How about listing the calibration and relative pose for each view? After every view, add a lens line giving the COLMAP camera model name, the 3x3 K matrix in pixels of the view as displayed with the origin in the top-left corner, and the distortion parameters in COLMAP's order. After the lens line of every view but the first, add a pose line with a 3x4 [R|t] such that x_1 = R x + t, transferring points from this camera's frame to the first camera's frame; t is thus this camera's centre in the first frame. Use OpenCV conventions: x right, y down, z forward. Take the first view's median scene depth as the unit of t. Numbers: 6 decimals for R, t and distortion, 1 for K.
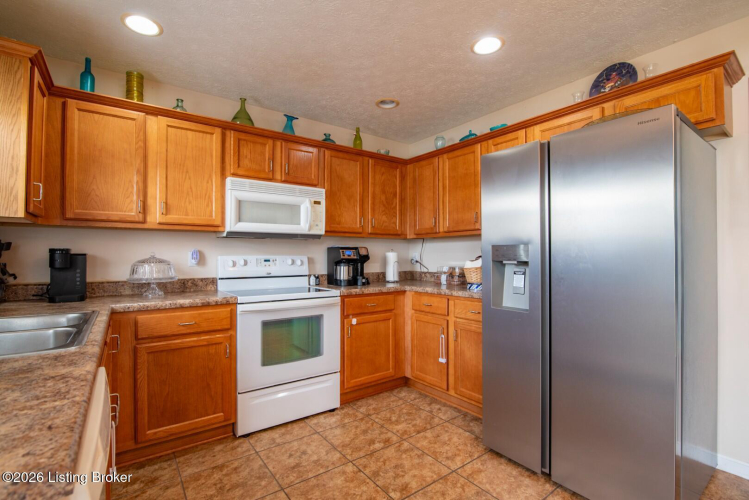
lens RADIAL K [[347.3, 0, 373.7], [0, 347.3, 247.2], [0, 0, 1]] dist [-0.017114, -0.000570]
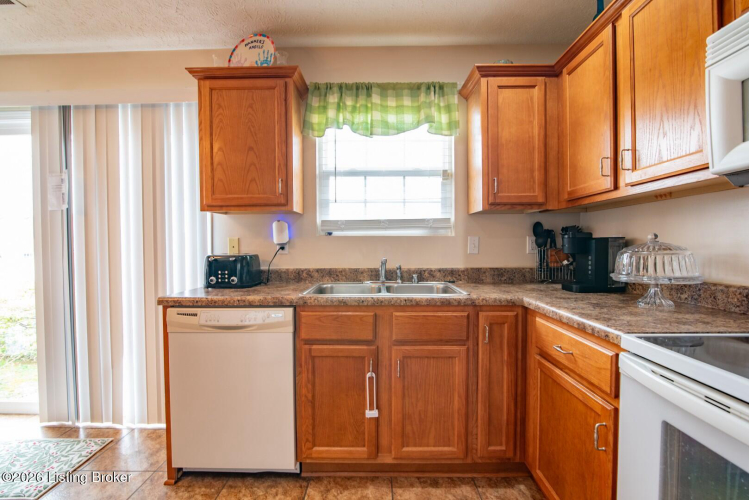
lens RADIAL K [[347.3, 0, 371.0], [0, 347.3, 250.0], [0, 0, 1]] dist [-0.017114, -0.000570]
pose [[-0.615491, 0.021544, -0.787849, 0.114048], [0.031270, 0.999507, 0.002903, 0.022791], [0.787523, -0.022849, -0.615861, 0.830046]]
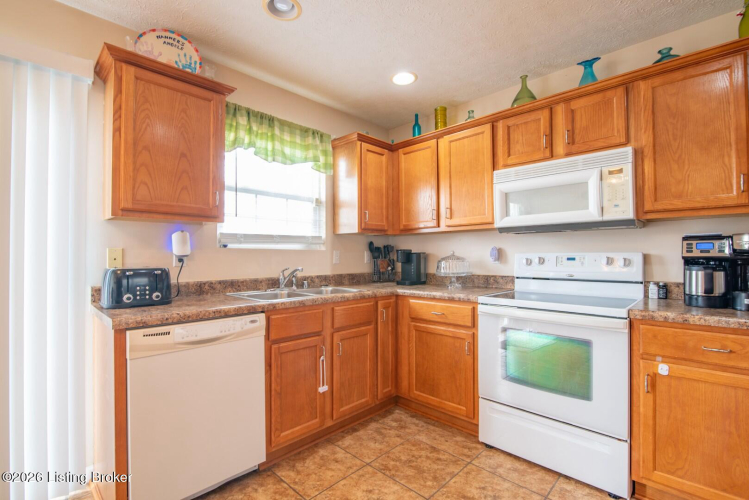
lens RADIAL K [[347.3, 0, 376.4], [0, 347.3, 250.0], [0, 0, 1]] dist [-0.017114, -0.000570]
pose [[0.162368, -0.013502, -0.986638, 0.419256], [0.031917, 0.999455, -0.008425, 0.011461], [0.986214, -0.030123, 0.162711, 0.462765]]
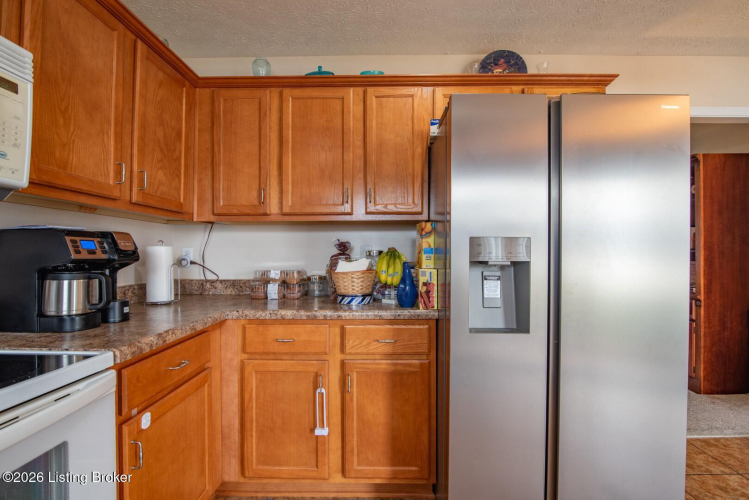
lens RADIAL K [[347.3, 0, 377.8], [0, 347.3, 249.4], [0, 0, 1]] dist [-0.017114, -0.000570]
pose [[0.605755, 0.009852, 0.795590, -0.208305], [-0.022421, 0.999738, 0.004692, 0.013154], [-0.795335, -0.020680, 0.605817, 0.565592]]
